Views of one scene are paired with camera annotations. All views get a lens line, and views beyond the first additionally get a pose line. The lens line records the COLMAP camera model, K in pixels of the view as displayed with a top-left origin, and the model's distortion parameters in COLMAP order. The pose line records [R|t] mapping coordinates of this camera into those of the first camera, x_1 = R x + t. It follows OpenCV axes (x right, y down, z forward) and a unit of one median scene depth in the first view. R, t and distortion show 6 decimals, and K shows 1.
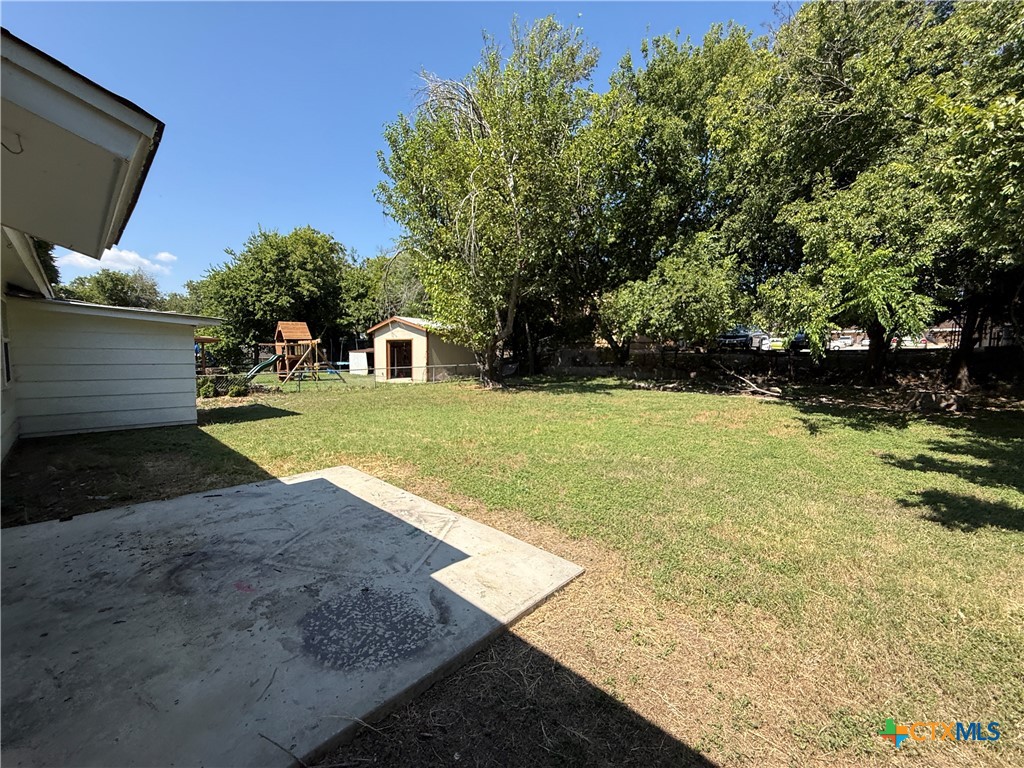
lens RADIAL K [[407.5, 0, 511.0], [0, 407.5, 383.7], [0, 0, 1]] dist [0.000435, -0.000056]
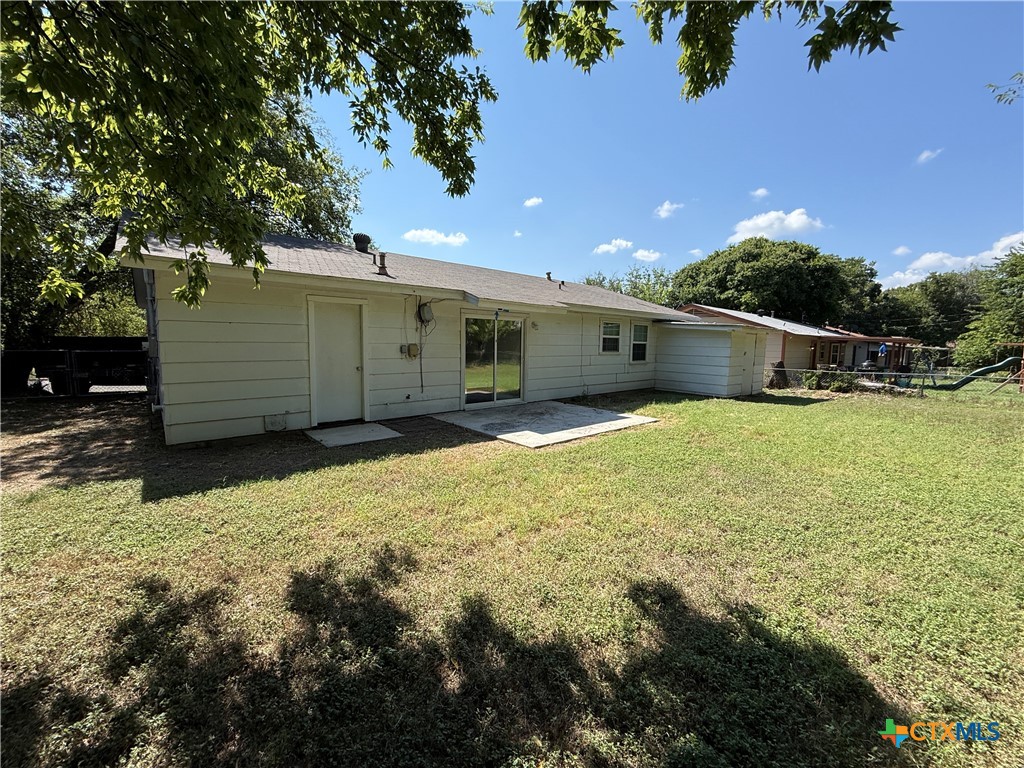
lens RADIAL K [[407.5, 0, 511.5], [0, 407.5, 385.0], [0, 0, 1]] dist [0.000435, -0.000056]
pose [[-0.102340, 0.095014, -0.990201, 0.864422], [-0.095696, 0.989871, 0.104873, -0.030751], [0.990136, 0.105491, -0.092211, 0.384325]]
